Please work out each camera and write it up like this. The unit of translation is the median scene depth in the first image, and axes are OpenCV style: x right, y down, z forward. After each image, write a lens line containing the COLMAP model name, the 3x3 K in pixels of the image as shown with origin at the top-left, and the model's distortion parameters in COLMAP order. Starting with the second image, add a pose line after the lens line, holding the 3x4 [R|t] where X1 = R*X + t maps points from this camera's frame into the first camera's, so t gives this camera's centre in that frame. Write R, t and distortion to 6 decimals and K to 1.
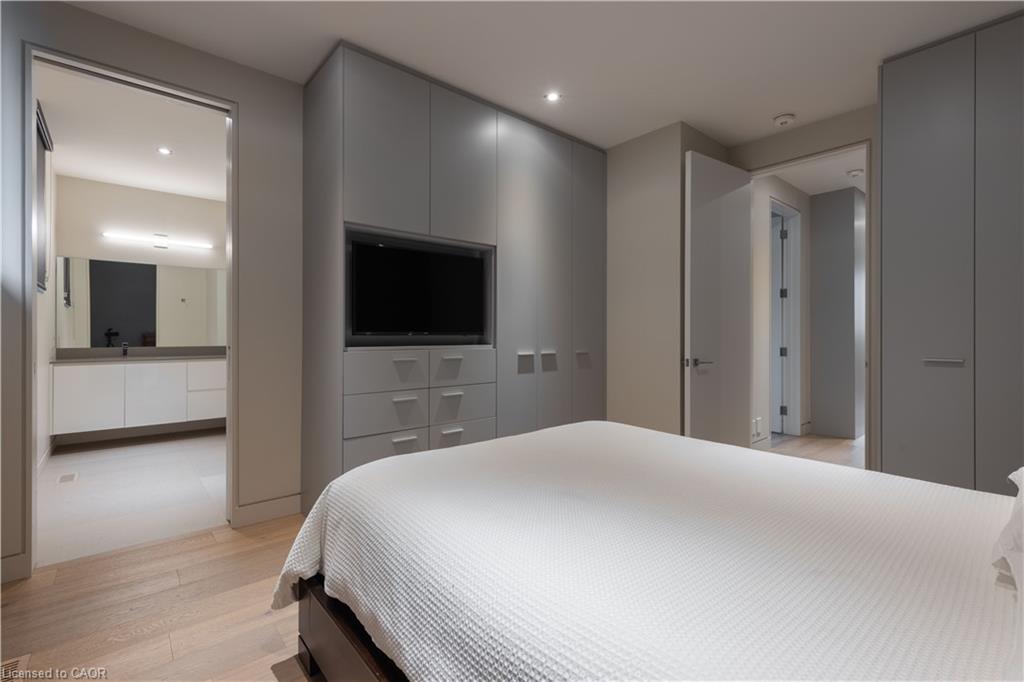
lens RADIAL K [[469.7, 0, 520.4], [0, 469.7, 339.8], [0, 0, 1]] dist [0.006974, -0.000161]
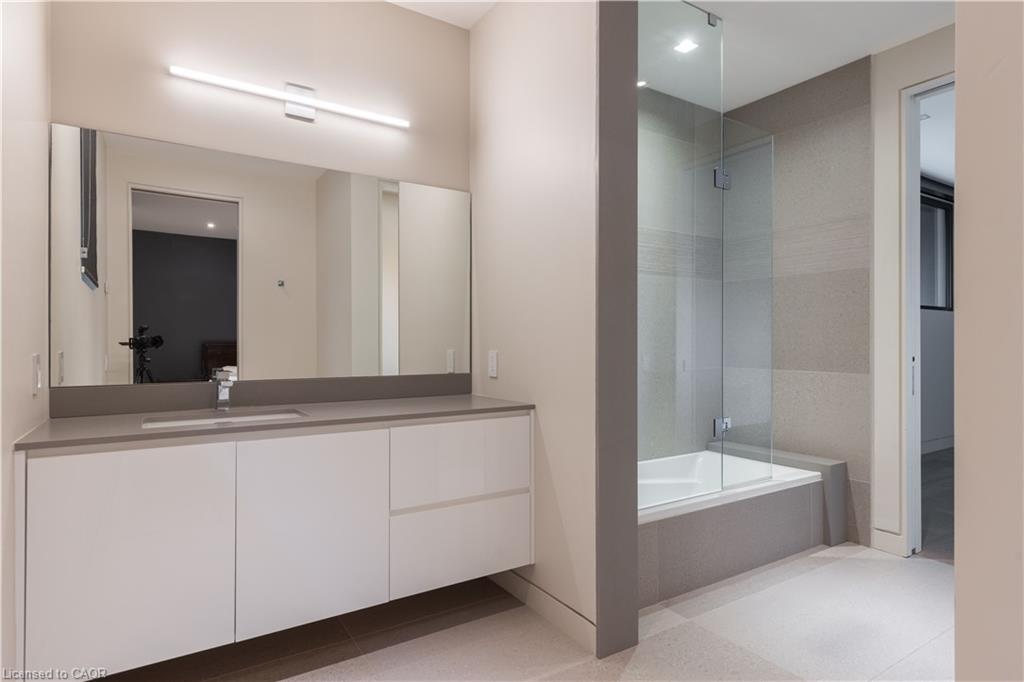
lens RADIAL K [[560.6, 0, 509.0], [0, 560.6, 346.6], [0, 0, 1]] dist [-0.000061, -0.000725]
pose [[0.989713, -0.005926, -0.142943, -0.560841], [0.005109, 0.999968, -0.006076, -0.007529], [0.142974, 0.005284, 0.989712, 0.608816]]
